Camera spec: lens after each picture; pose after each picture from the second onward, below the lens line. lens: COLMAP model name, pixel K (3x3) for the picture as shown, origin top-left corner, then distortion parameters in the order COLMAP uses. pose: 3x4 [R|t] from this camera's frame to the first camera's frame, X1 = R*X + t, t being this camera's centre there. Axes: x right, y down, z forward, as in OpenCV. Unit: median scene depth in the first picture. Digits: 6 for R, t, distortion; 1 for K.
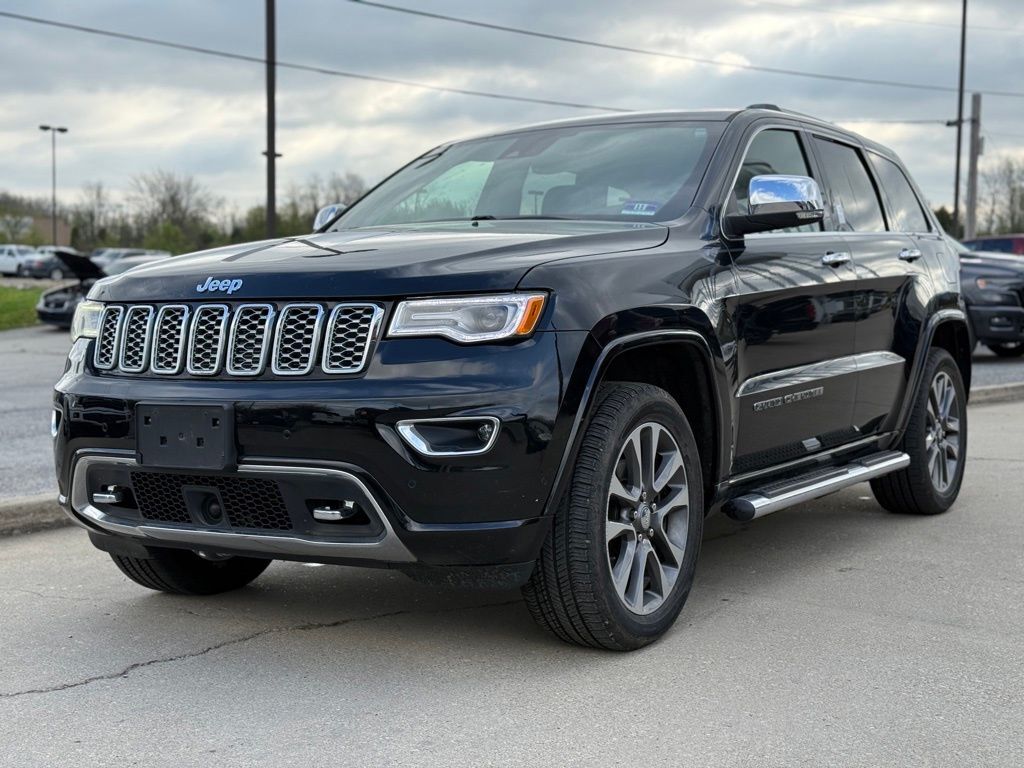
lens RADIAL K [[1455.1, 0, 517.5], [0, 1455.1, 387.0], [0, 0, 1]] dist [0.135361, 0.000000]
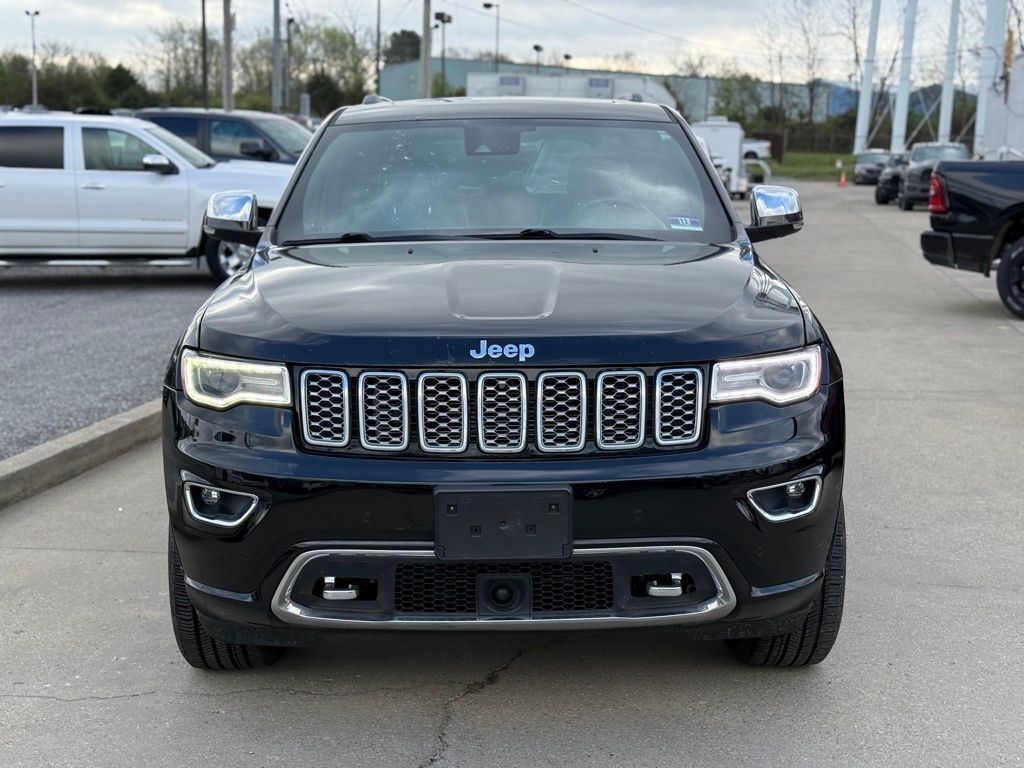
lens RADIAL K [[1455.1, 0, 516.0], [0, 1455.1, 388.9], [0, 0, 1]] dist [0.135361, 0.000000]
pose [[0.831134, -0.076816, 0.550741, -0.703305], [0.018739, 0.993719, 0.110323, -0.146998], [-0.555757, -0.081373, 0.827353, 0.254823]]
